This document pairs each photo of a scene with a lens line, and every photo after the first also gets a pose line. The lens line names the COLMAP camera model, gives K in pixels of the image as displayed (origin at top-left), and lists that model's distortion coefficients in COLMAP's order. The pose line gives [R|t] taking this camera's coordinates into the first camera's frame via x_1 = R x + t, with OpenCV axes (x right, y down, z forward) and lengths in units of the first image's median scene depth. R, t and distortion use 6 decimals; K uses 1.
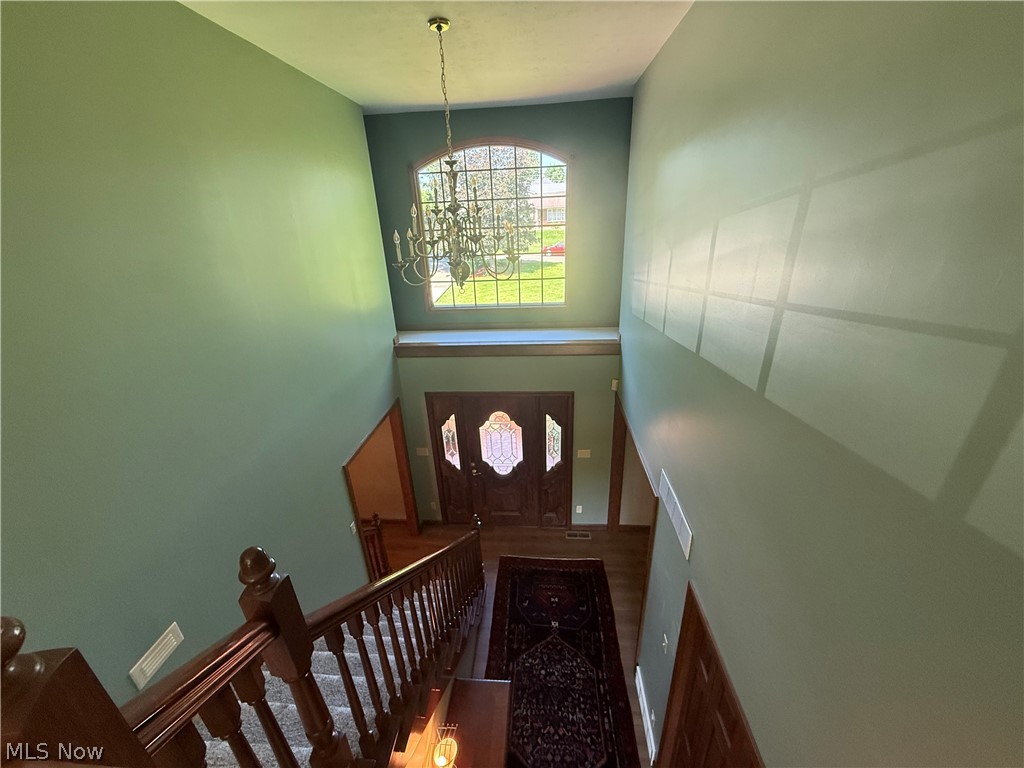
lens RADIAL K [[406.9, 0, 510.7], [0, 406.9, 383.6], [0, 0, 1]] dist [-0.000252, 0.000153]
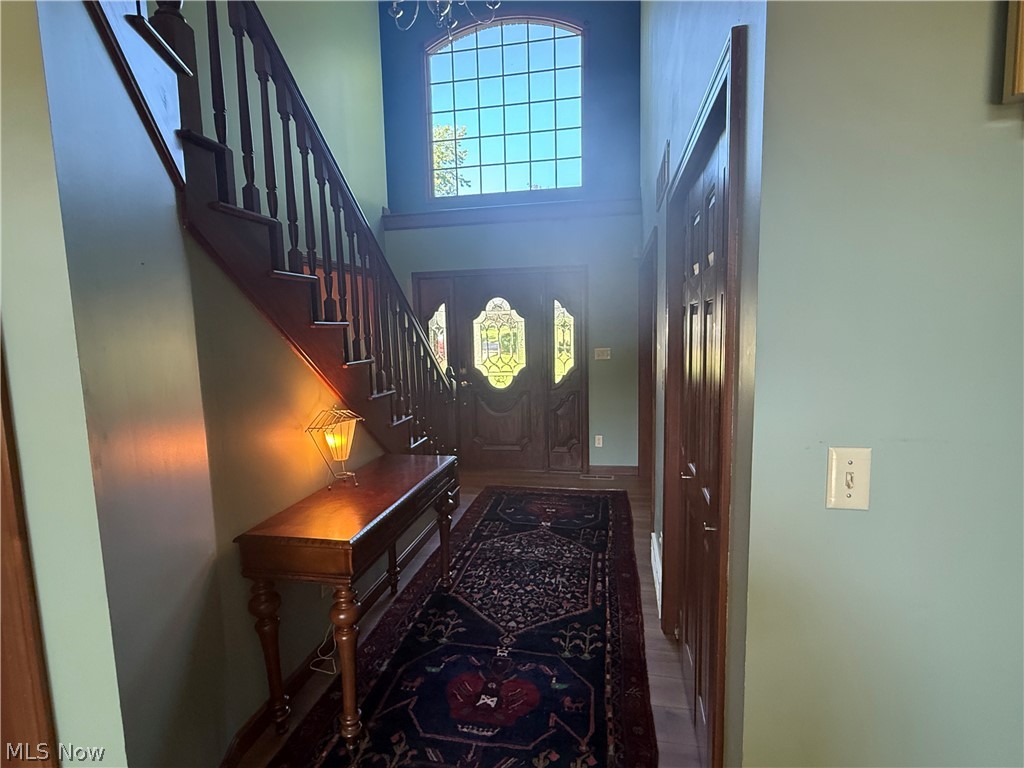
lens RADIAL K [[513.7, 0, 512.7], [0, 513.7, 384.8], [0, 0, 1]] dist [-0.001632, -0.000019]
pose [[0.993340, 0.032368, -0.110578, 0.121394], [-0.062068, 0.958898, -0.276880, 0.520916], [0.097071, 0.281899, 0.954521, 0.062222]]
